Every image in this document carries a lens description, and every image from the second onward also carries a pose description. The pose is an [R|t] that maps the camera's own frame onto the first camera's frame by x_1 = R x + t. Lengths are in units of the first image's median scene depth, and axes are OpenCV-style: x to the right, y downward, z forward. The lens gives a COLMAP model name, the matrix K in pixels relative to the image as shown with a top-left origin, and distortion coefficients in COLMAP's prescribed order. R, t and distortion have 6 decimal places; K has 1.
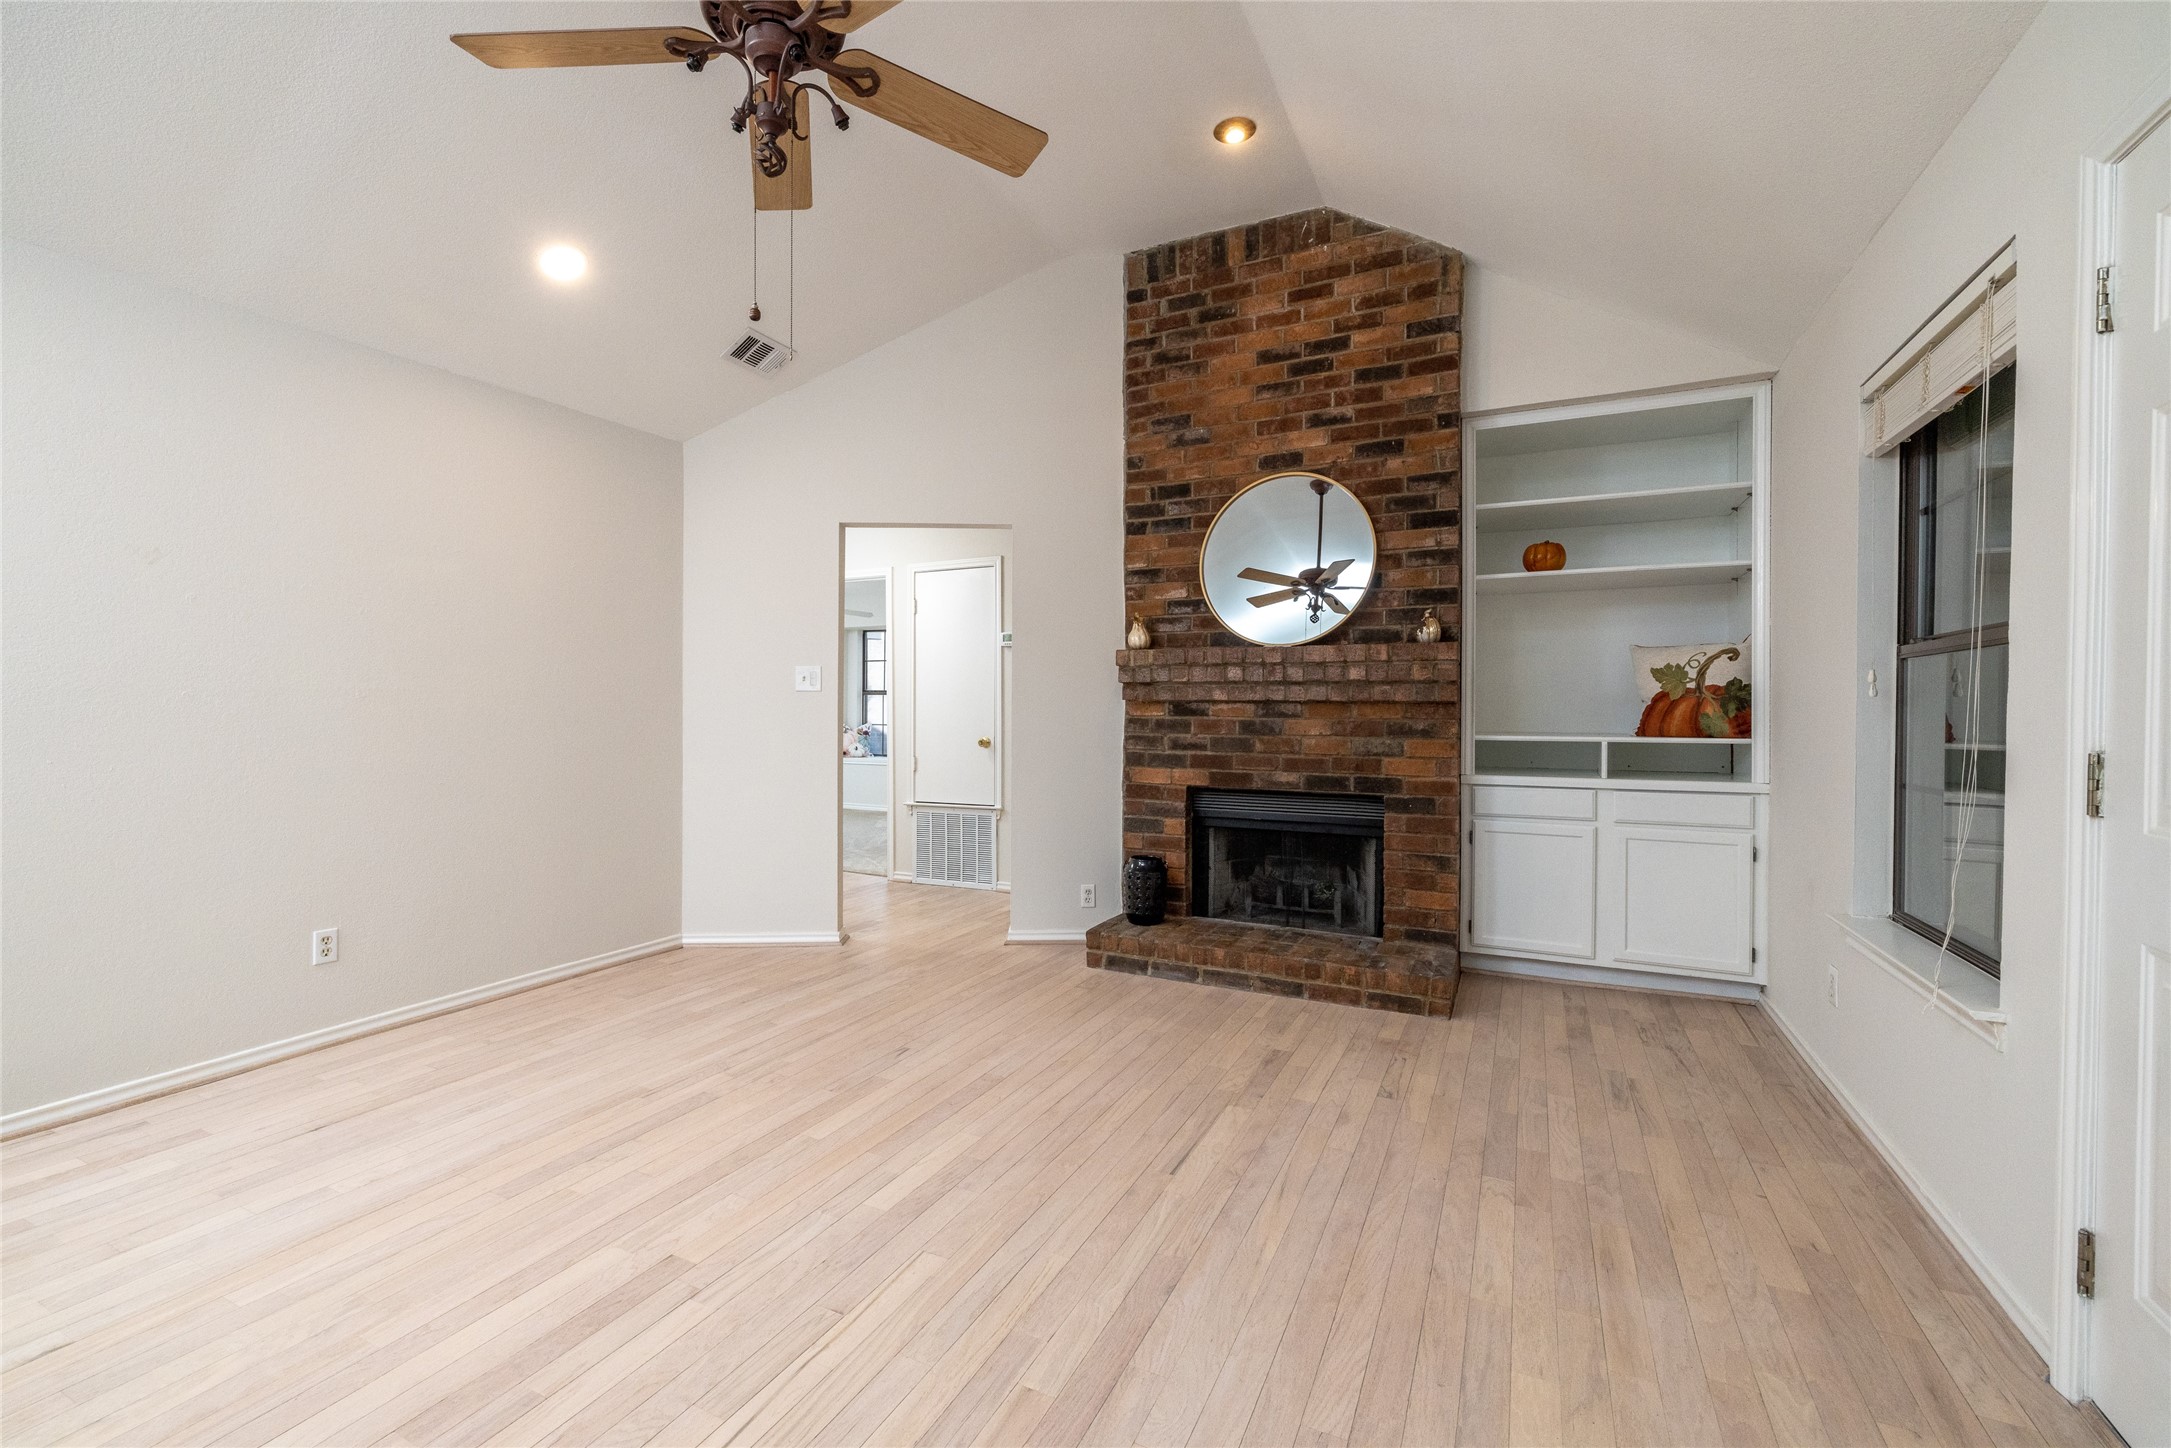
lens RADIAL K [[900.1, 0, 1081.5], [0, 900.1, 707.7], [0, 0, 1]] dist [-0.002964, 0.000022]
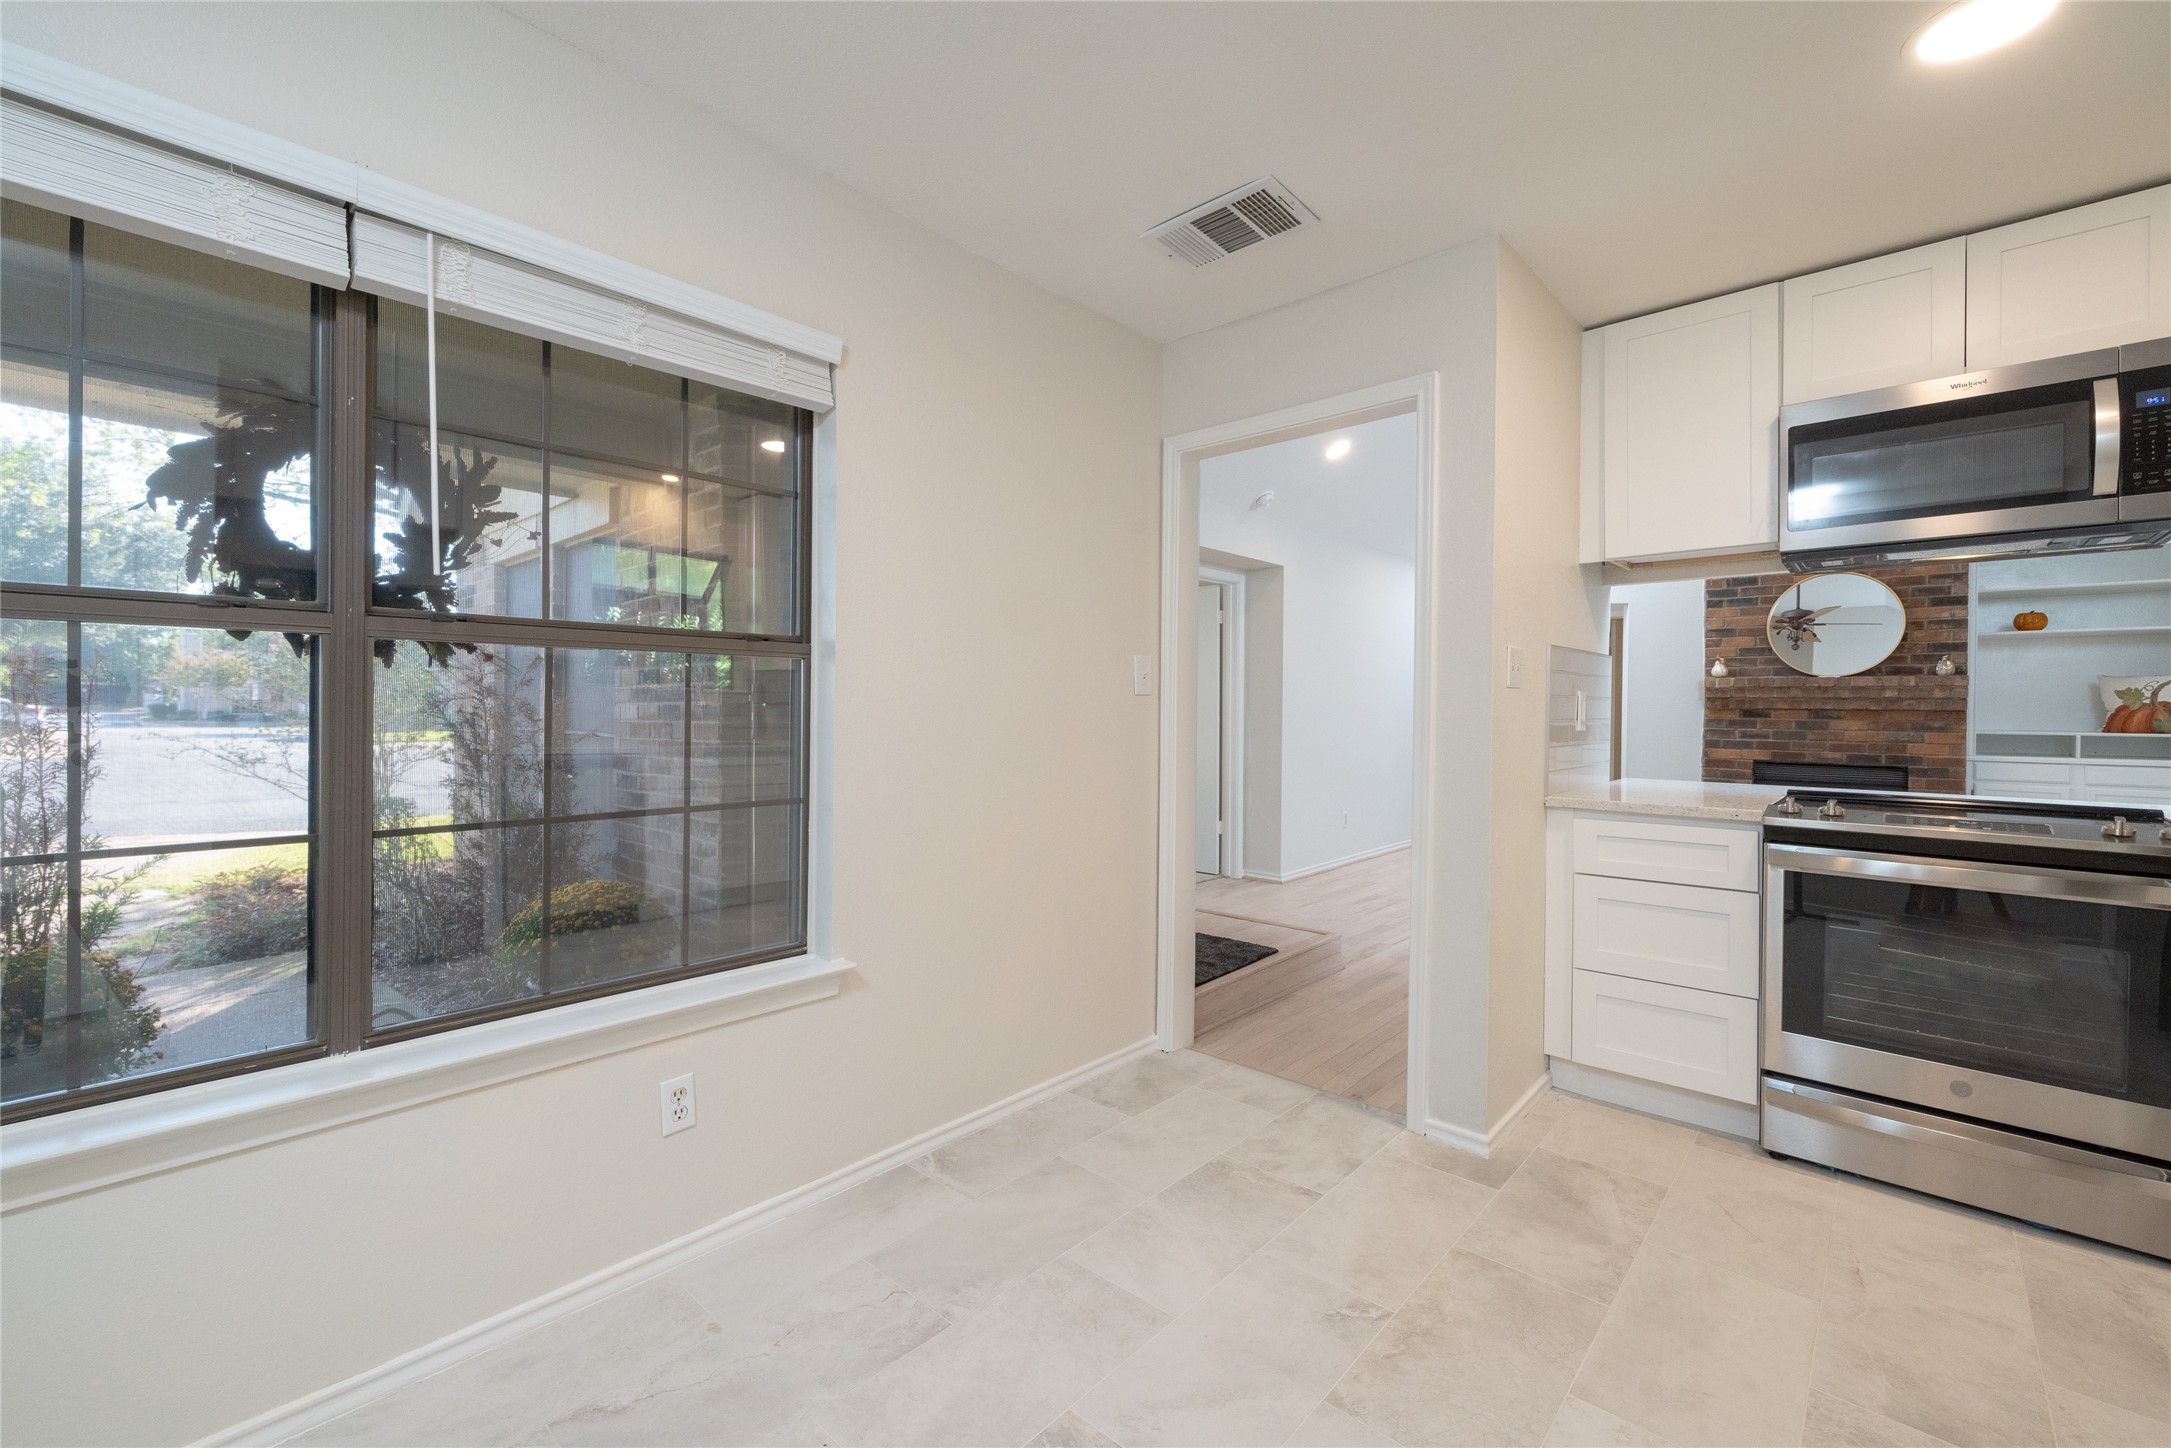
lens RADIAL K [[900.1, 0, 1073.7], [0, 900.1, 709.4], [0, 0, 1]] dist [-0.002964, 0.000022]
pose [[0.959256, 0.004899, -0.282494, -0.673225], [-0.004150, 0.999986, 0.003252, -0.007051], [0.282506, -0.001947, 0.959263, -1.023824]]
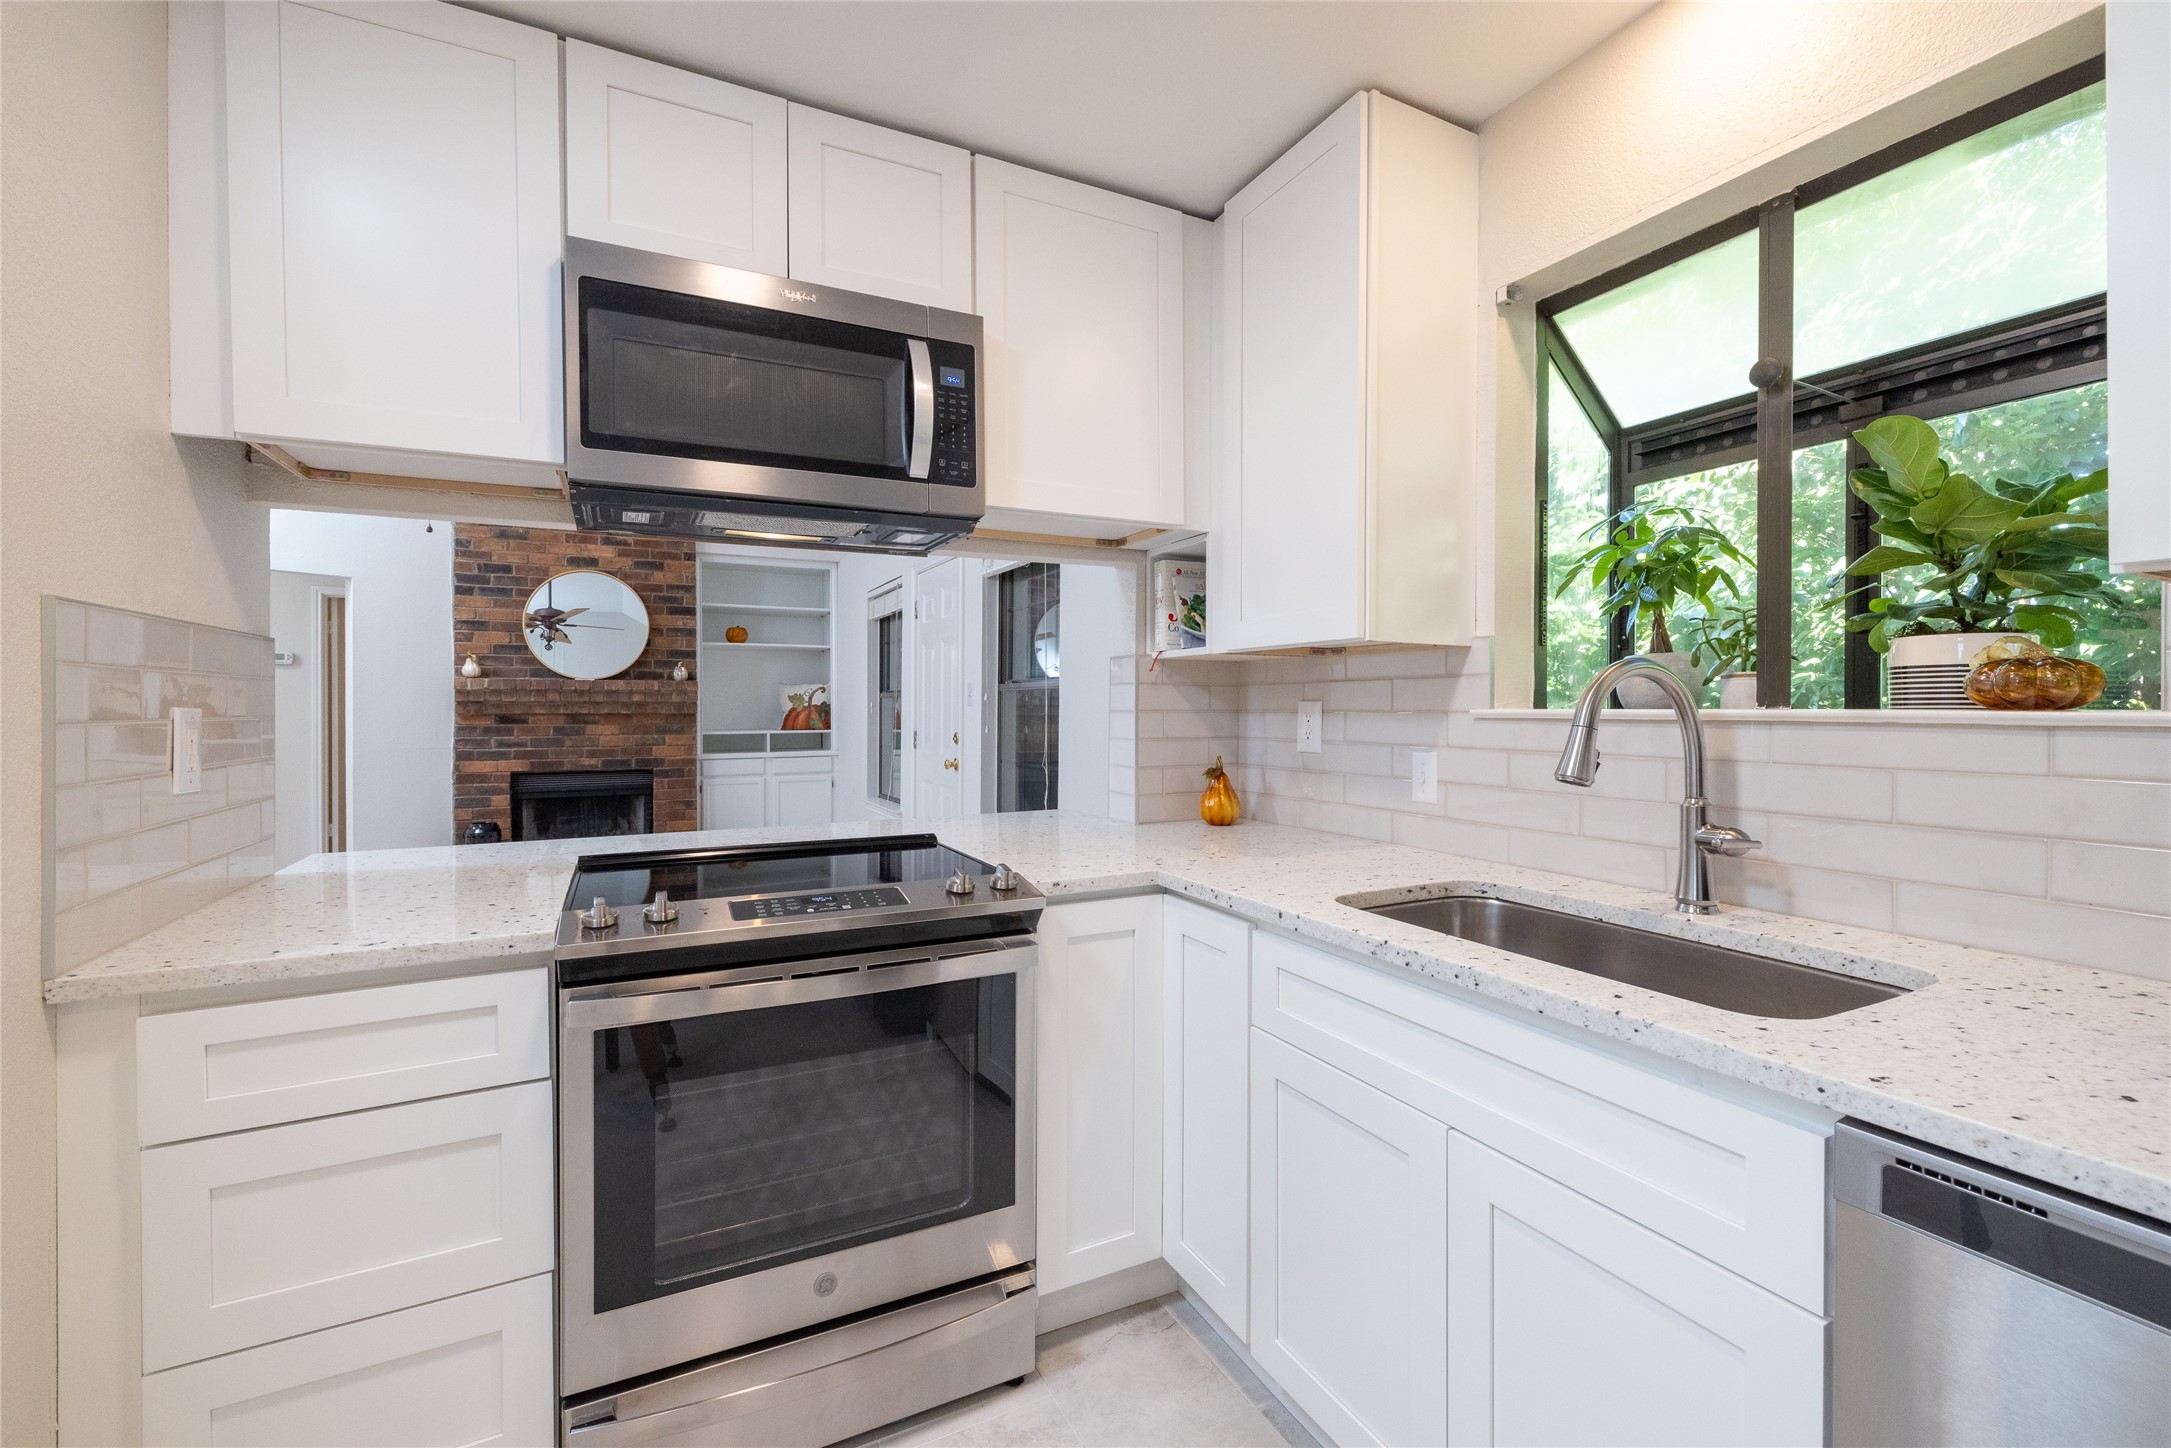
lens RADIAL K [[900.1, 0, 1078.2], [0, 900.1, 715.5], [0, 0, 1]] dist [-0.002964, 0.000022]
pose [[0.597656, -0.011963, 0.801664, -0.549138], [0.003196, 0.999916, 0.012539, -0.022366], [-0.801747, -0.004932, 0.597644, -0.667082]]
